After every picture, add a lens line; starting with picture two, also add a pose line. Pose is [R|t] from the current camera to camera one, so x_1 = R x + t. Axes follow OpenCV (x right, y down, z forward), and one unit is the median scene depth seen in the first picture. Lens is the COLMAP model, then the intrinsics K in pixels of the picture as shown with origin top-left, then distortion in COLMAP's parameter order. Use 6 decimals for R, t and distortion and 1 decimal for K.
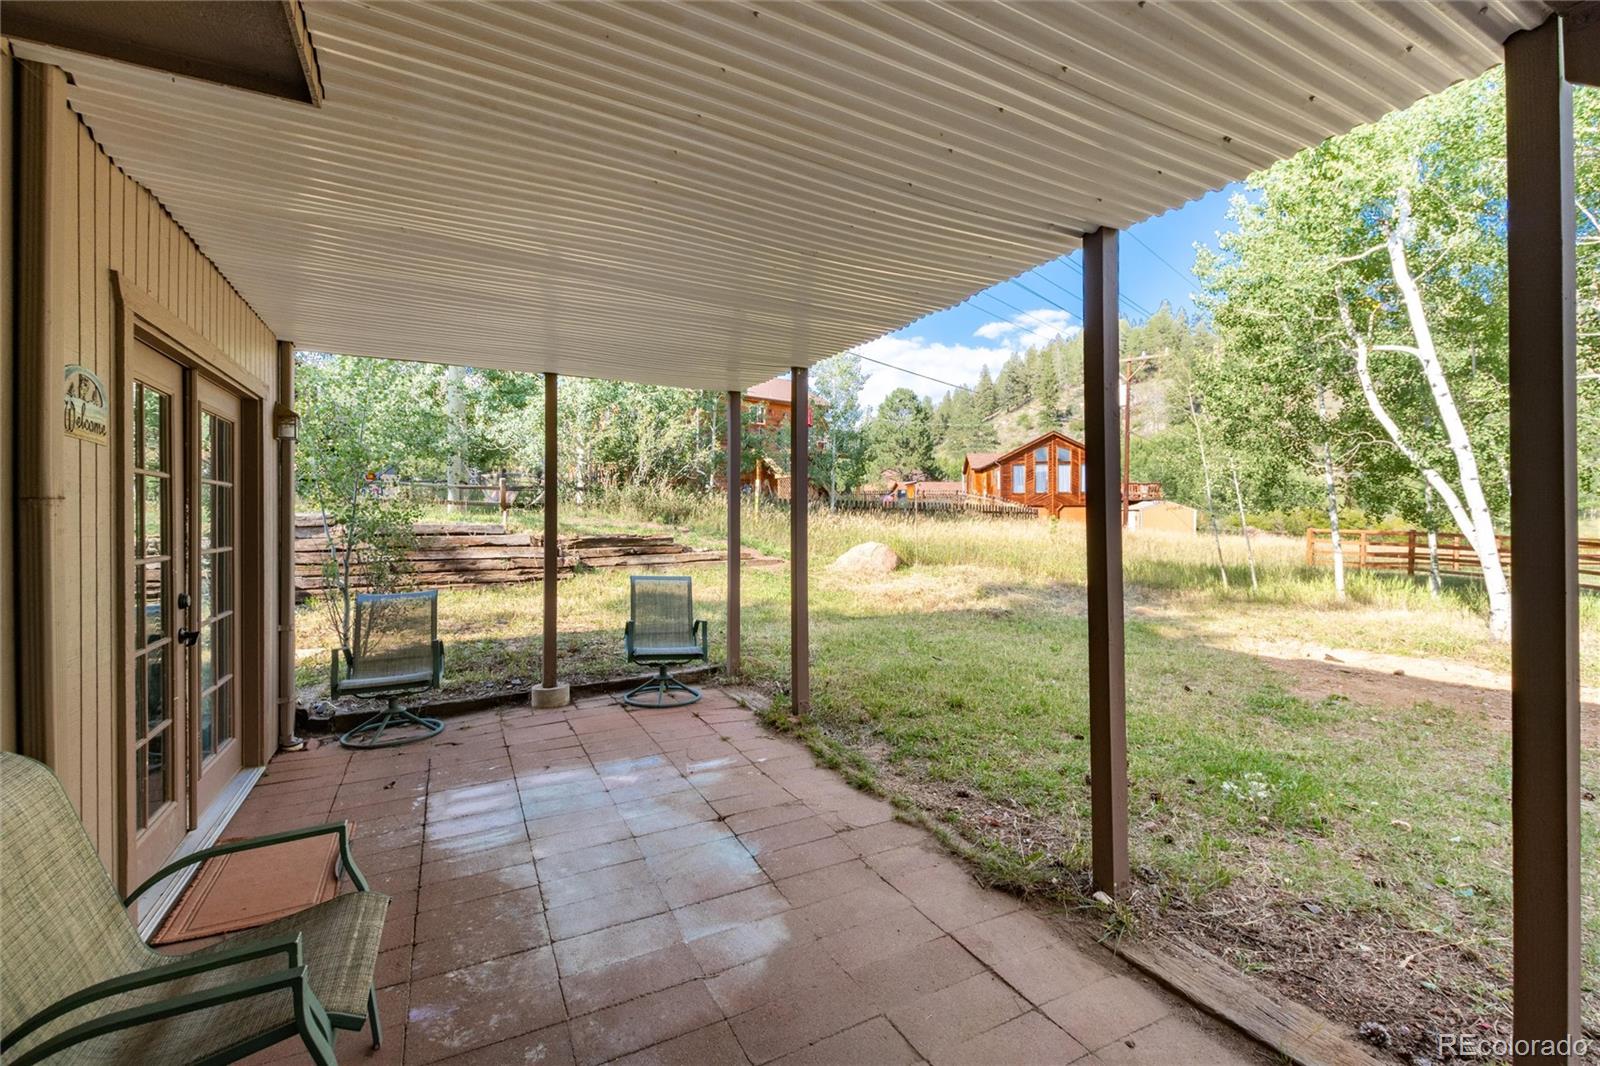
lens RADIAL K [[719.9, 0, 808.6], [0, 719.9, 525.2], [0, 0, 1]] dist [0.001182, -0.000846]
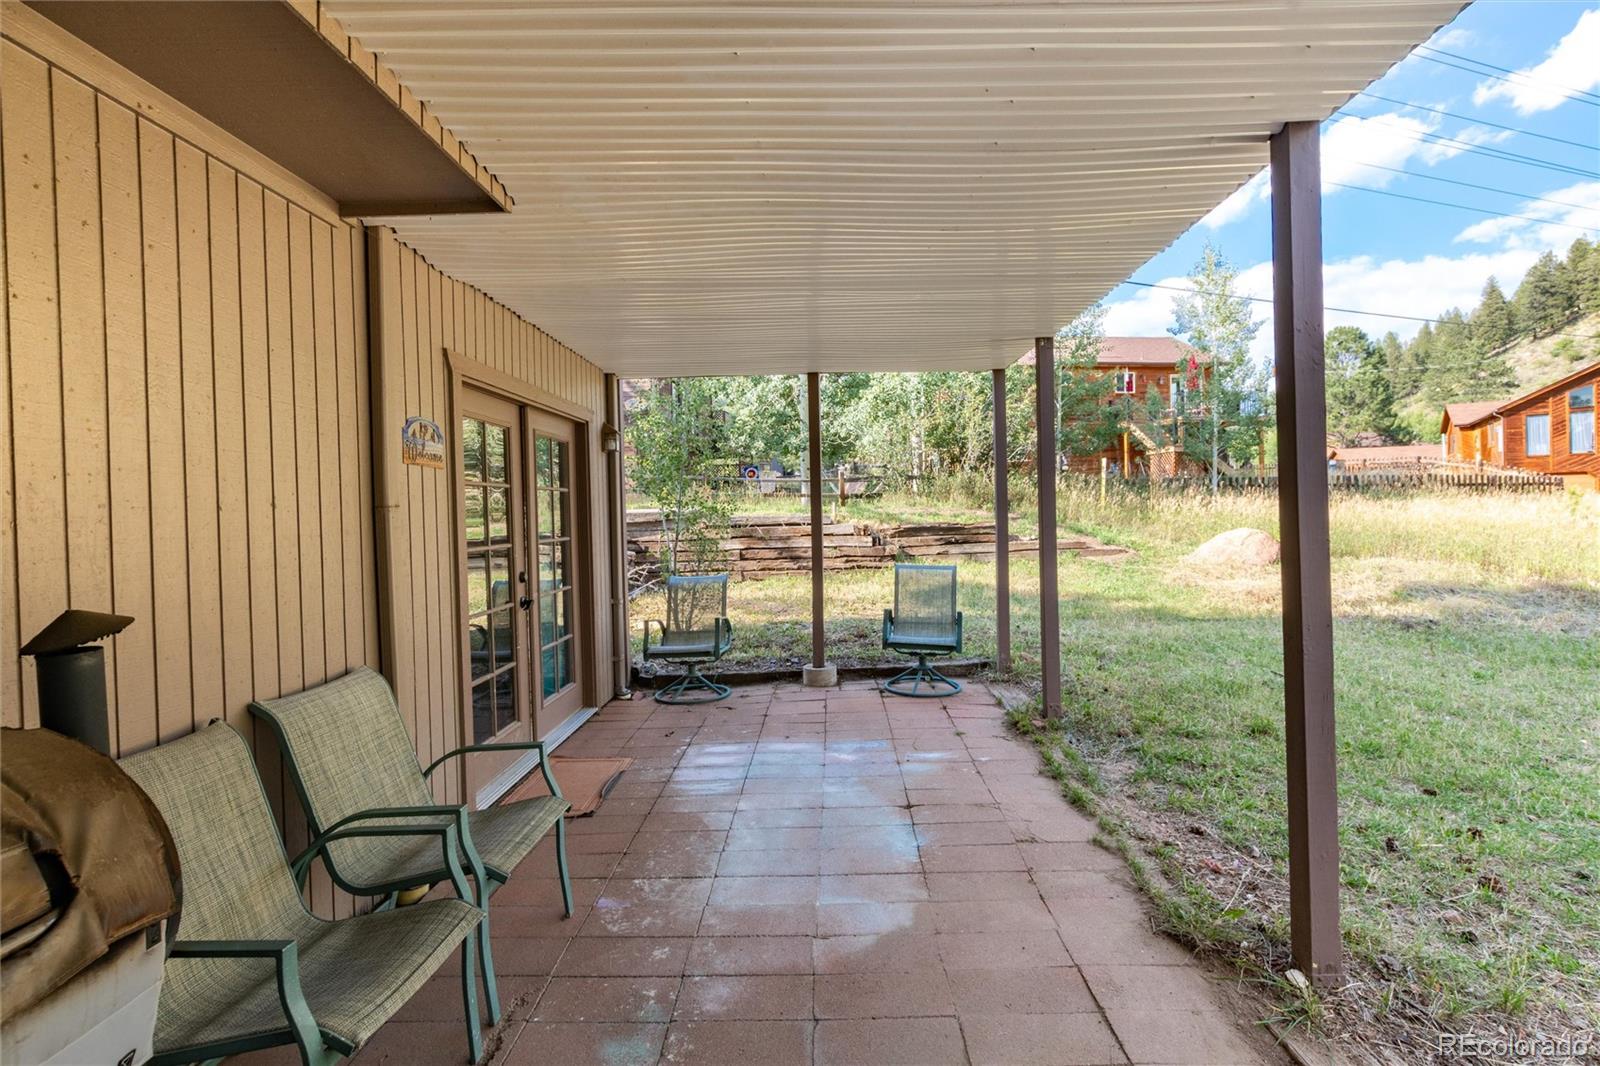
lens RADIAL K [[766.2, 0, 799.4], [0, 766.2, 527.8], [0, 0, 1]] dist [-0.004452, -0.001501]
pose [[0.863868, -0.009362, -0.503630, 0.211736], [0.019752, 0.999688, 0.015297, -0.000170], [0.503330, -0.023162, 0.863784, 0.007668]]
